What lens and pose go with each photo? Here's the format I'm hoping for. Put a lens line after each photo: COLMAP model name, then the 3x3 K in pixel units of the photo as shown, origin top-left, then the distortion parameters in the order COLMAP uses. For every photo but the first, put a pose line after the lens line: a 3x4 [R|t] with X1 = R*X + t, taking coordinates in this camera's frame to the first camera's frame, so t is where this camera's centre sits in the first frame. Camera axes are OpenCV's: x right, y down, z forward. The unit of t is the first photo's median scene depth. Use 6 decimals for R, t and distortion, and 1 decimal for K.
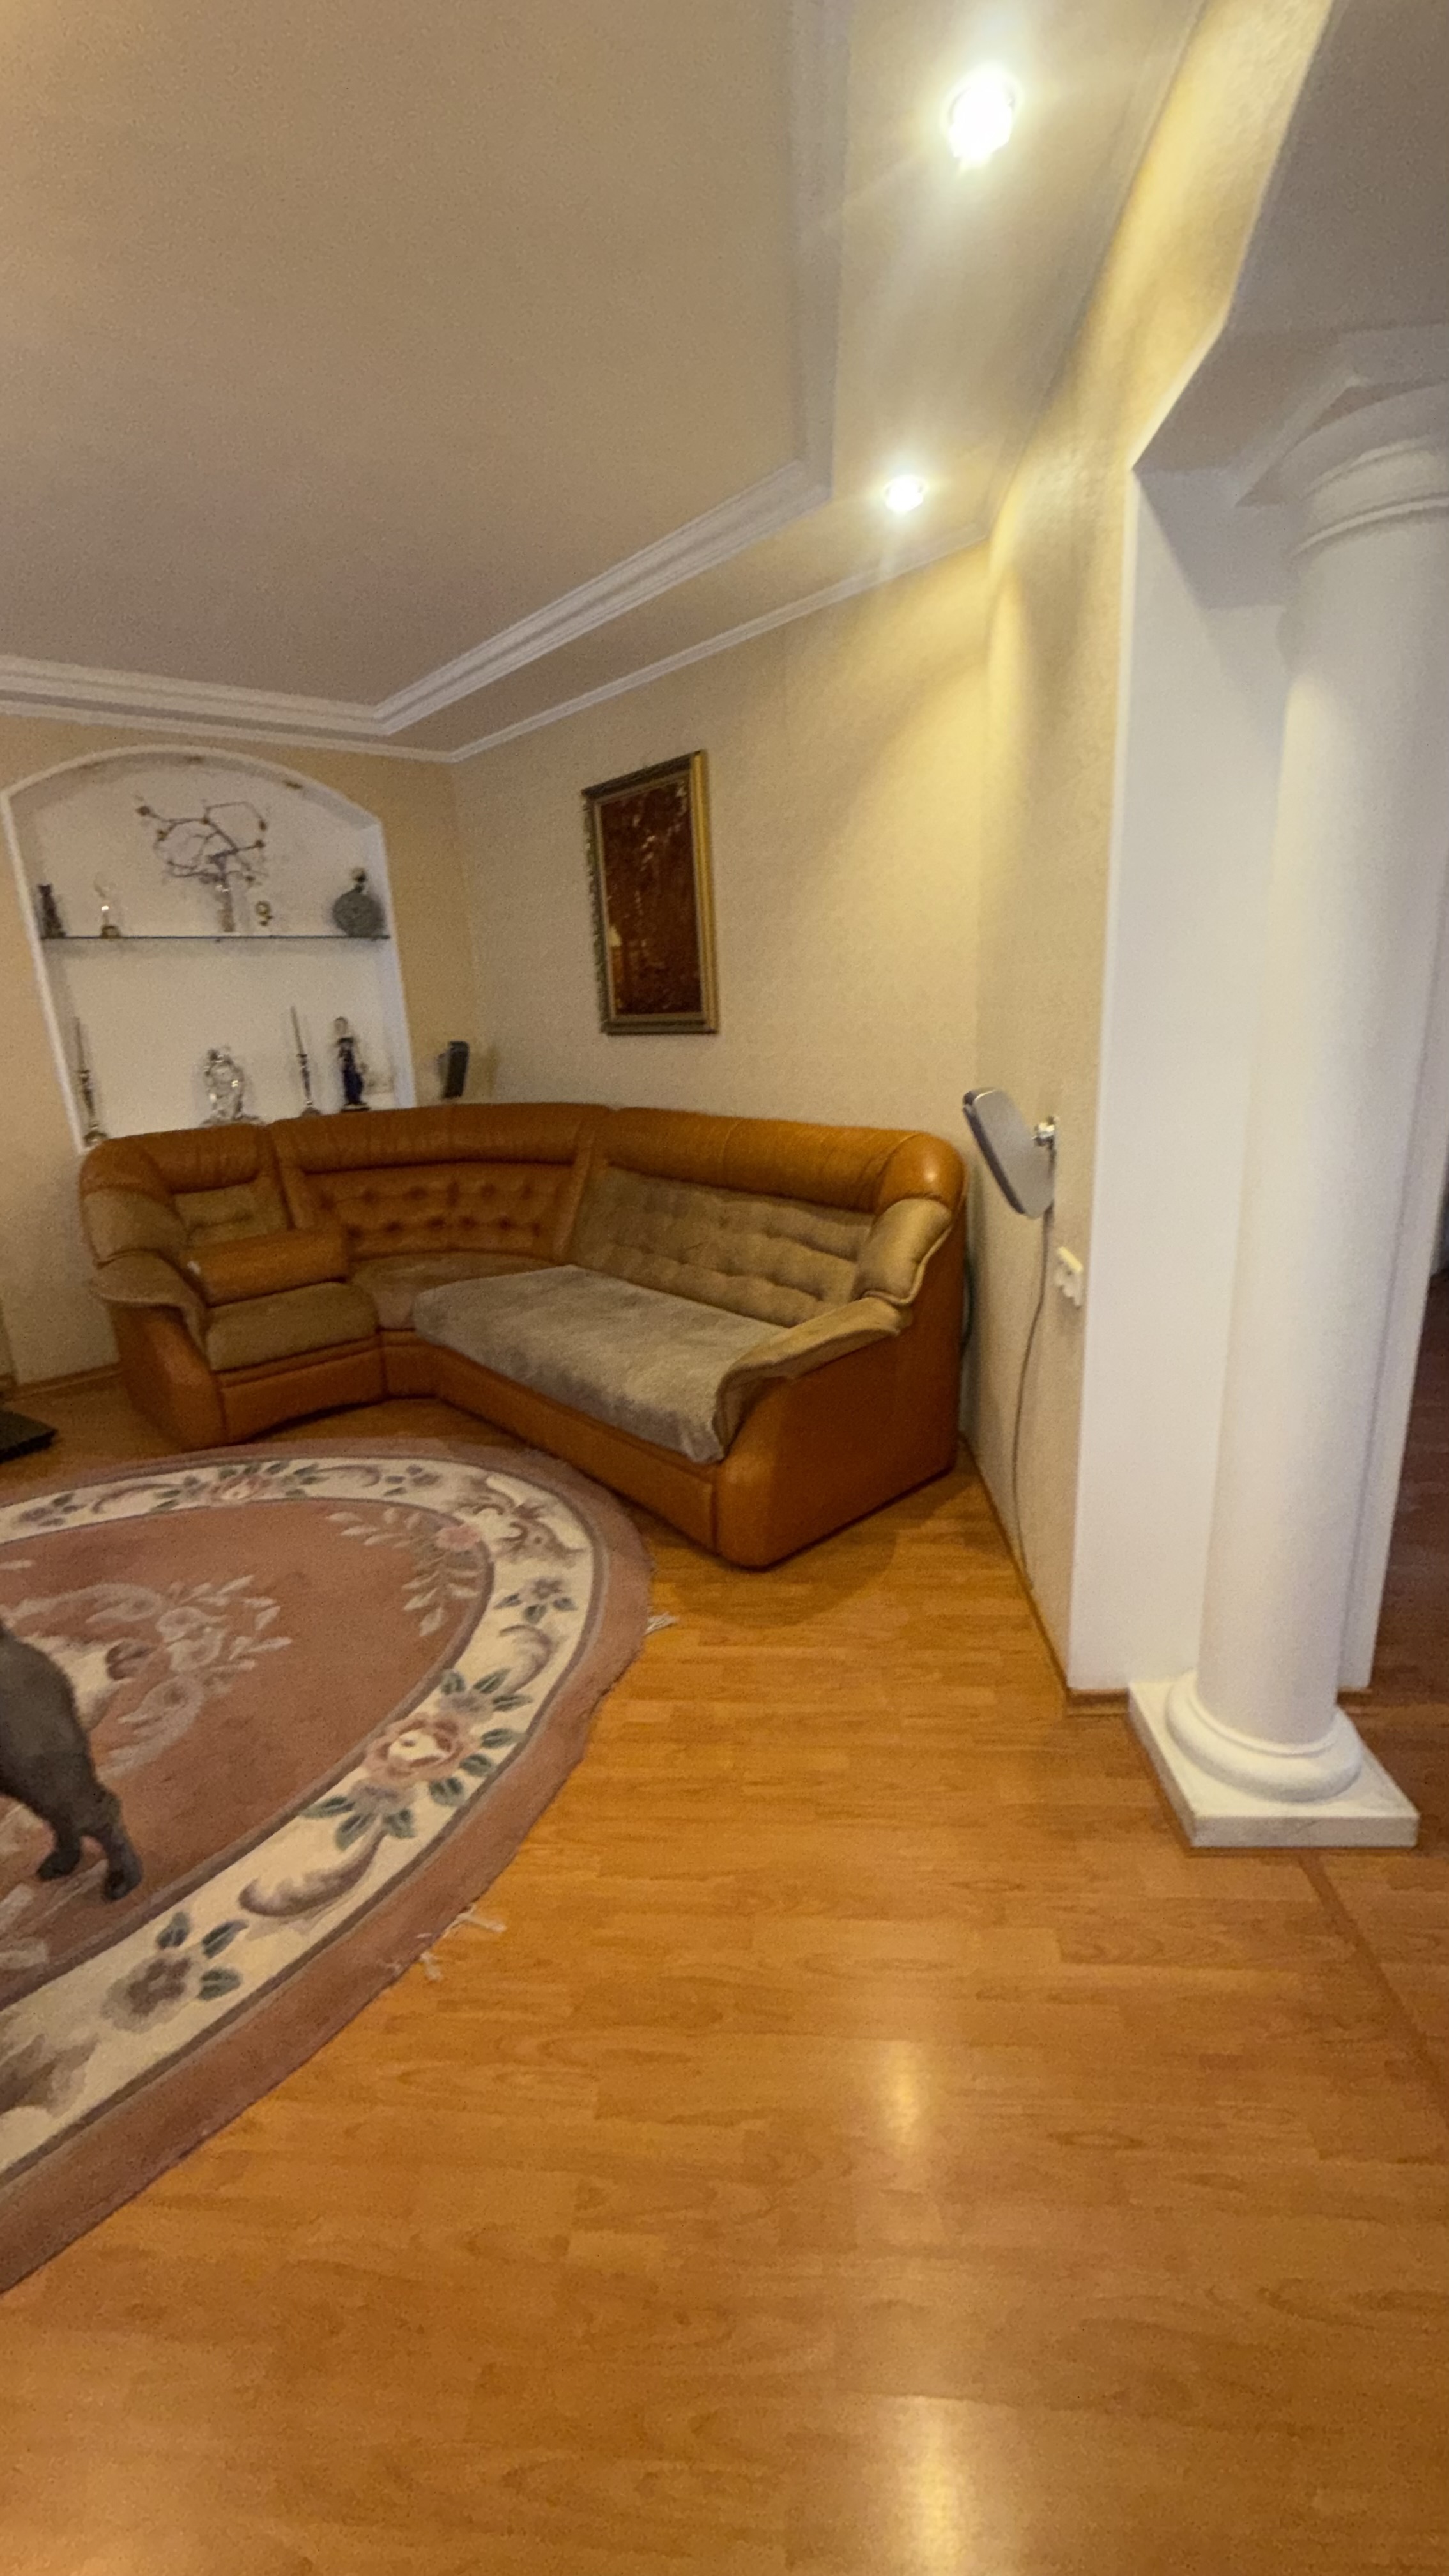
lens RADIAL K [[1026.6, 0, 719.7], [0, 1026.6, 1284.0], [0, 0, 1]] dist [0.001059, -0.000098]
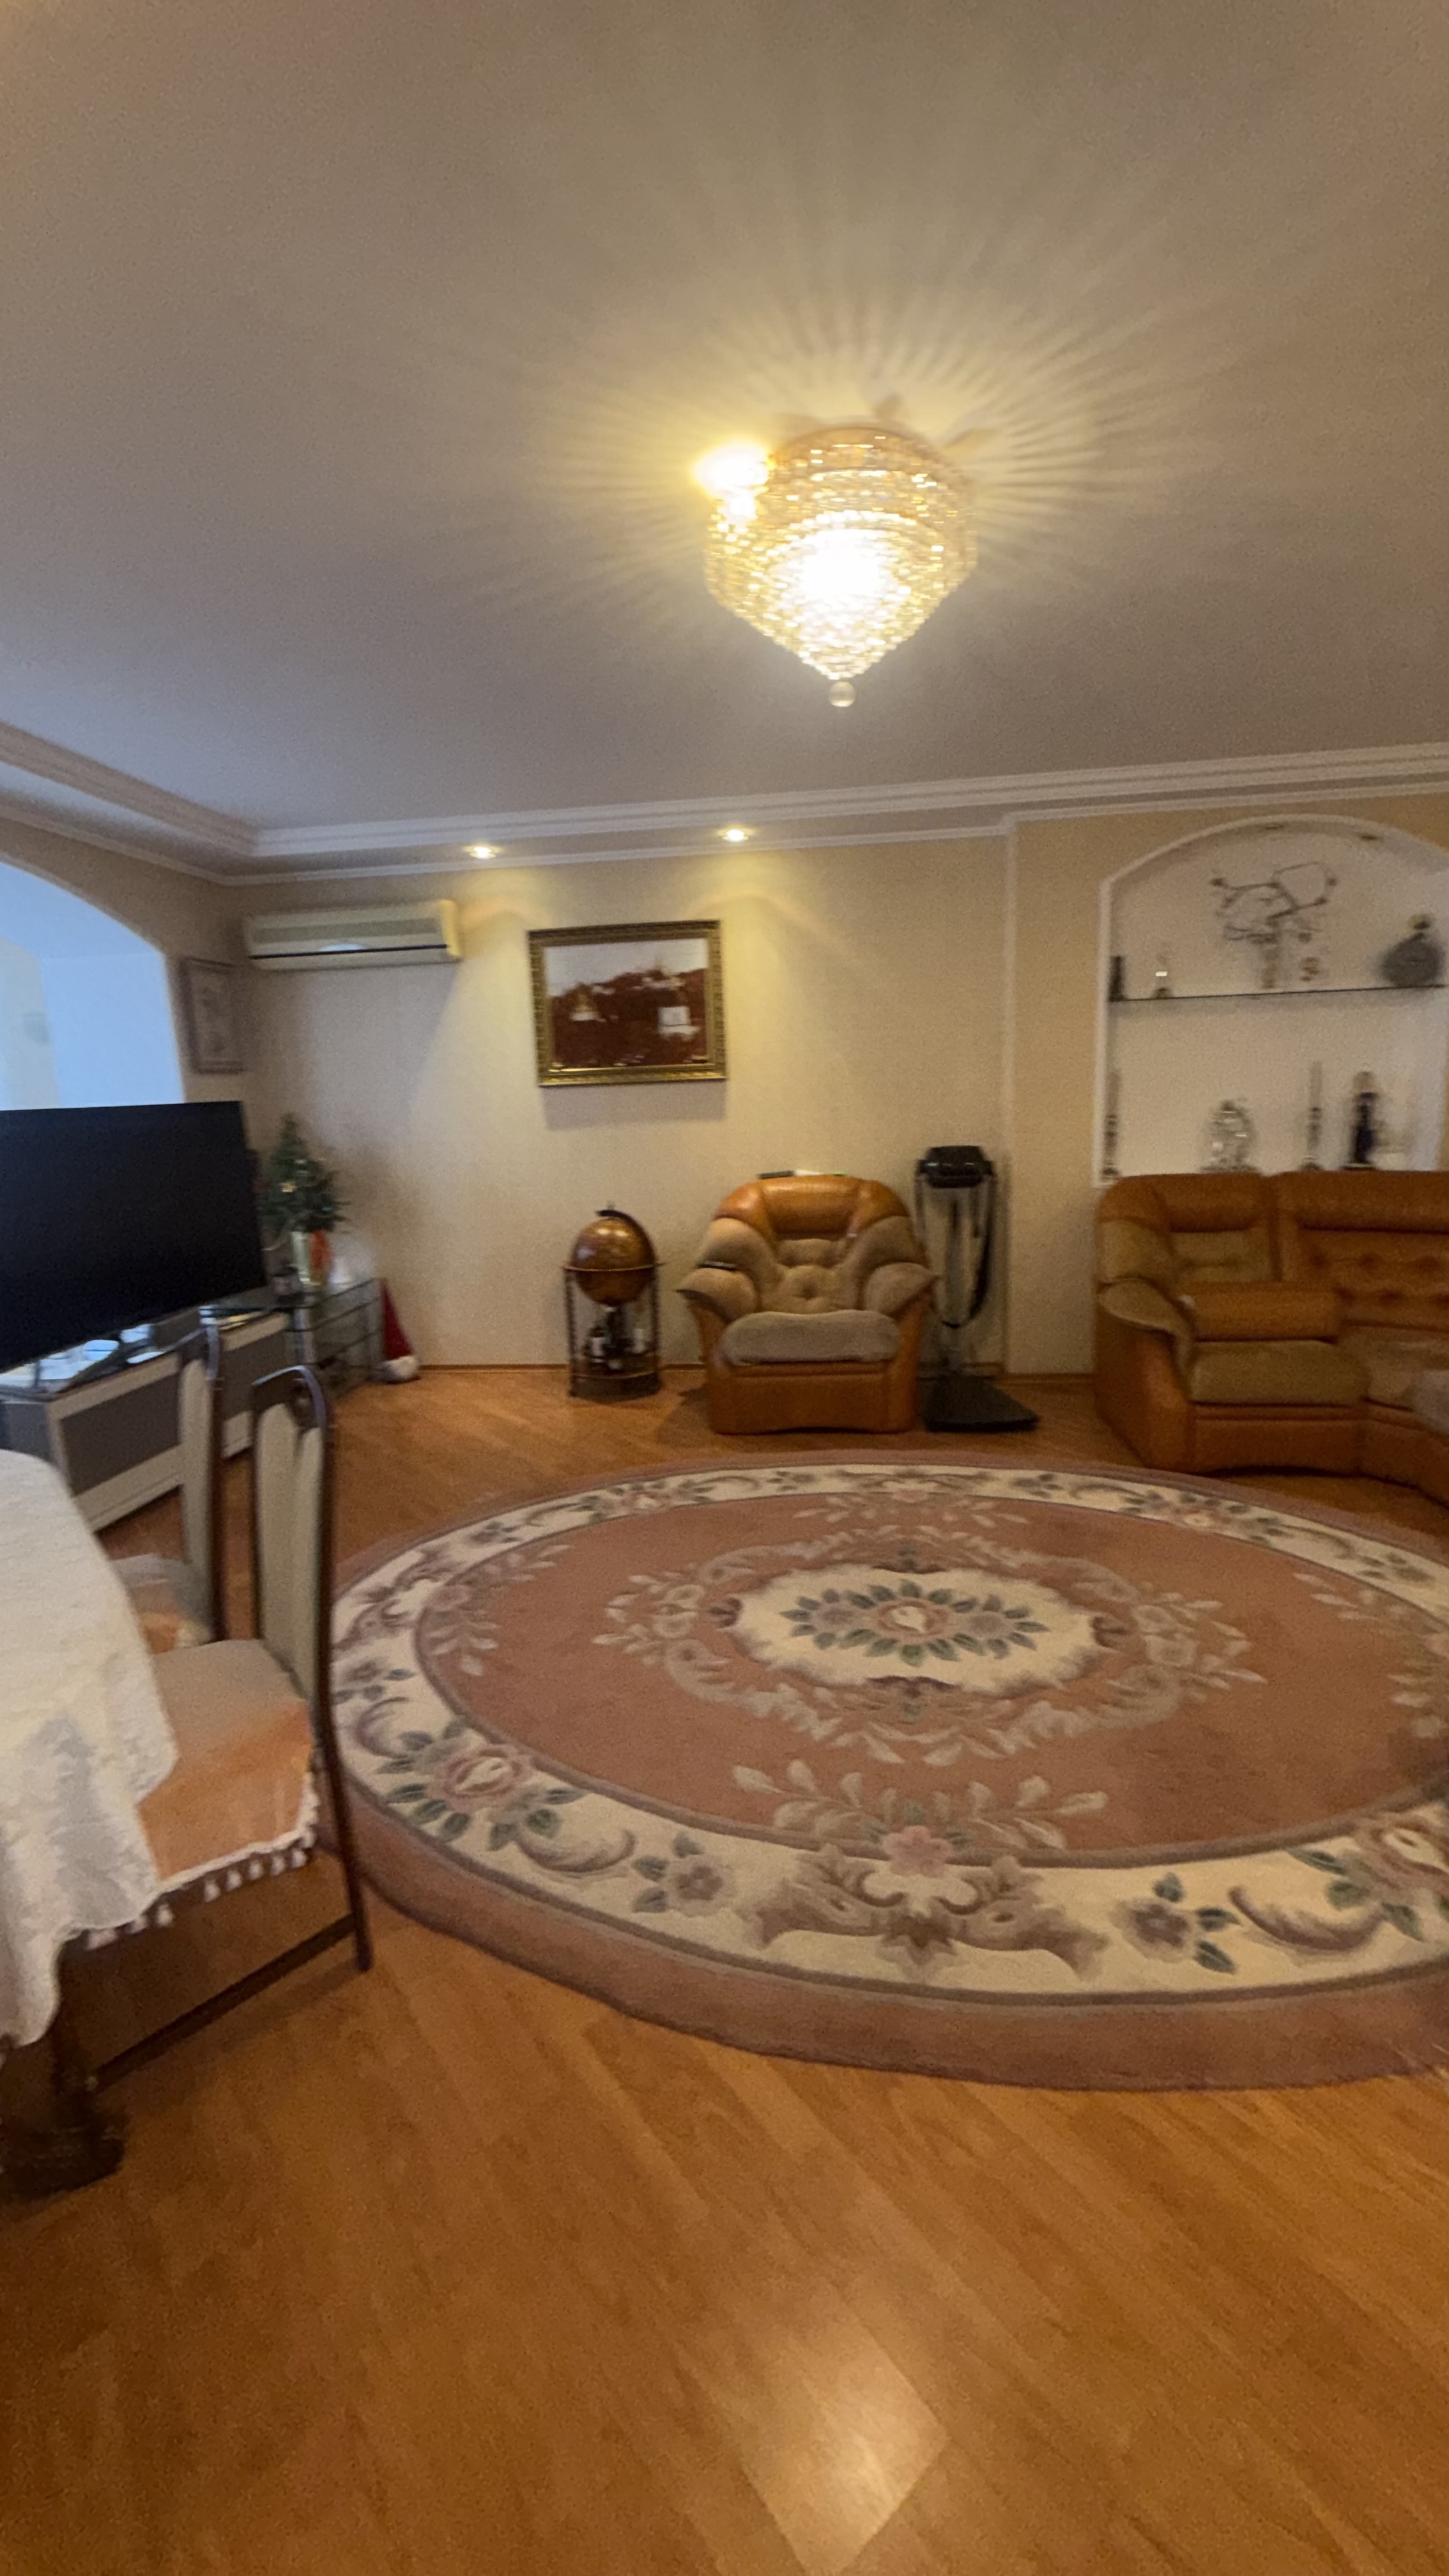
lens RADIAL K [[1026.6, 0, 726.3], [0, 1026.6, 1281.9], [0, 0, 1]] dist [0.001059, -0.000098]
pose [[0.679881, 0.157641, -0.716178, -0.093156], [-0.196077, 0.980142, 0.029604, 0.031287], [0.706623, 0.120299, 0.697289, -0.097012]]
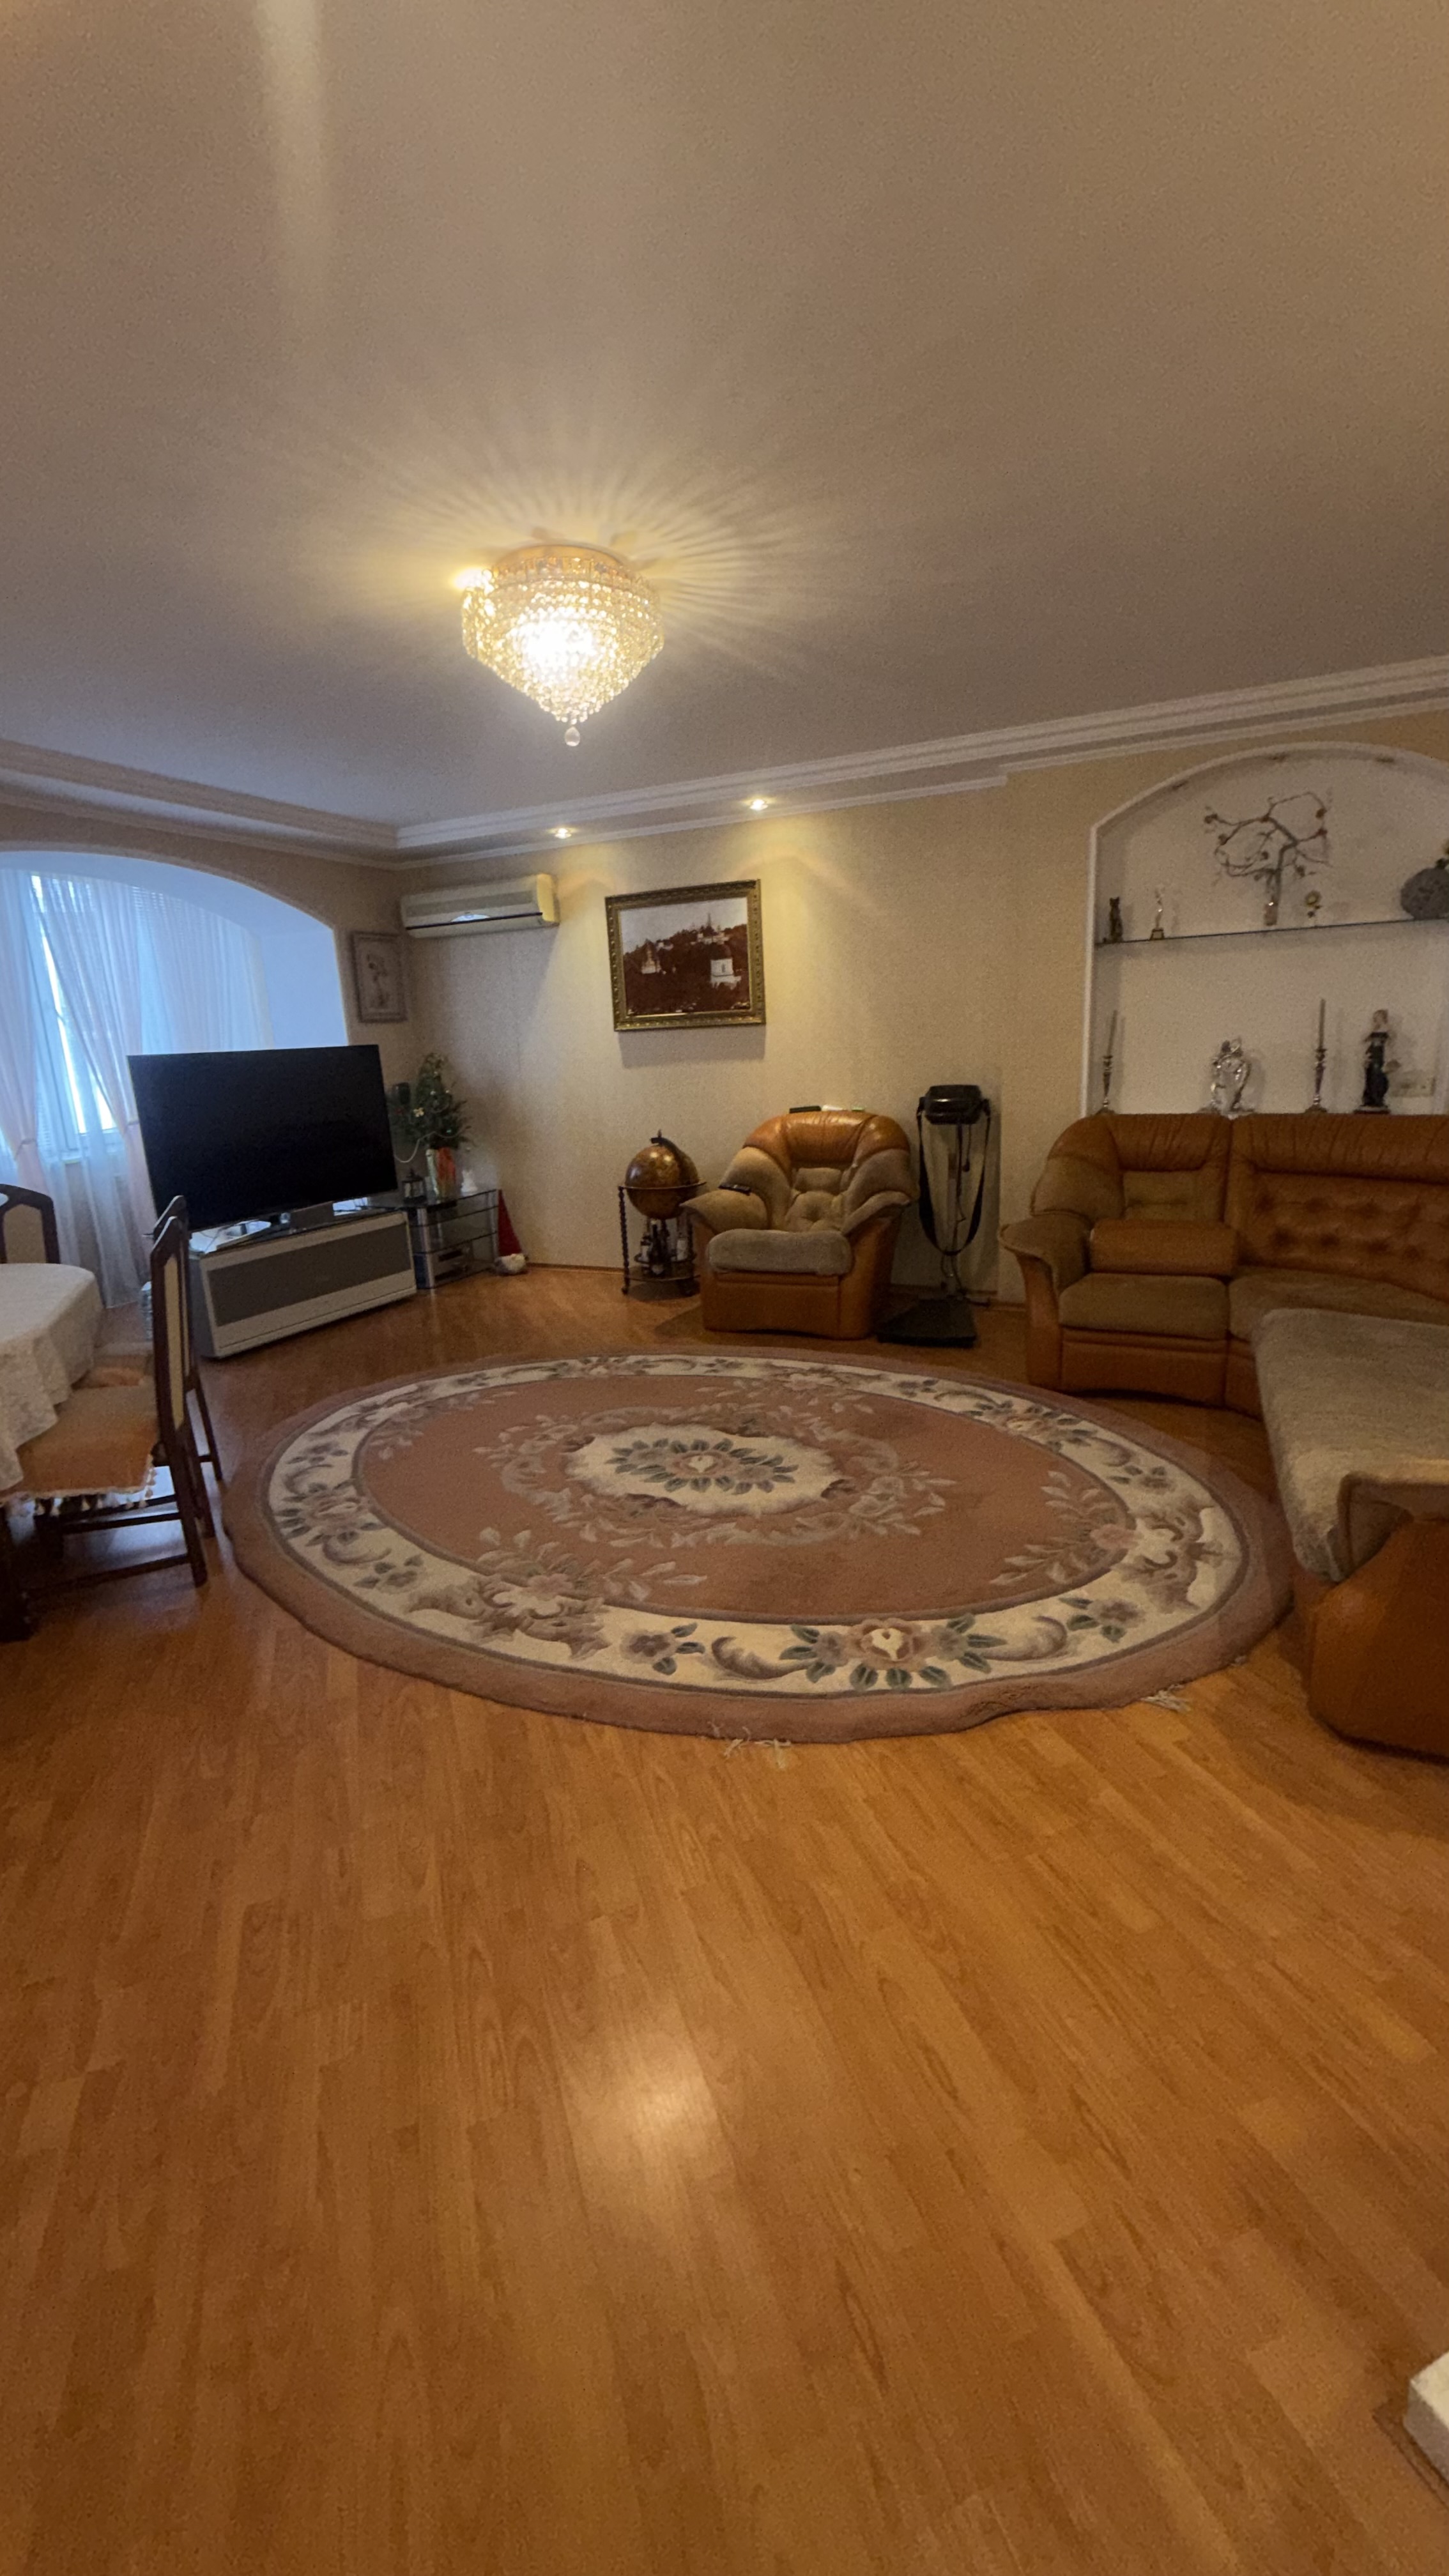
lens RADIAL K [[1026.6, 0, 728.0], [0, 1026.6, 1280.8], [0, 0, 1]] dist [0.001059, -0.000098]
pose [[0.421461, 0.237063, -0.875312, 0.381775], [-0.225139, 0.962360, 0.152235, -0.058176], [0.878455, 0.132906, 0.458969, 0.164684]]
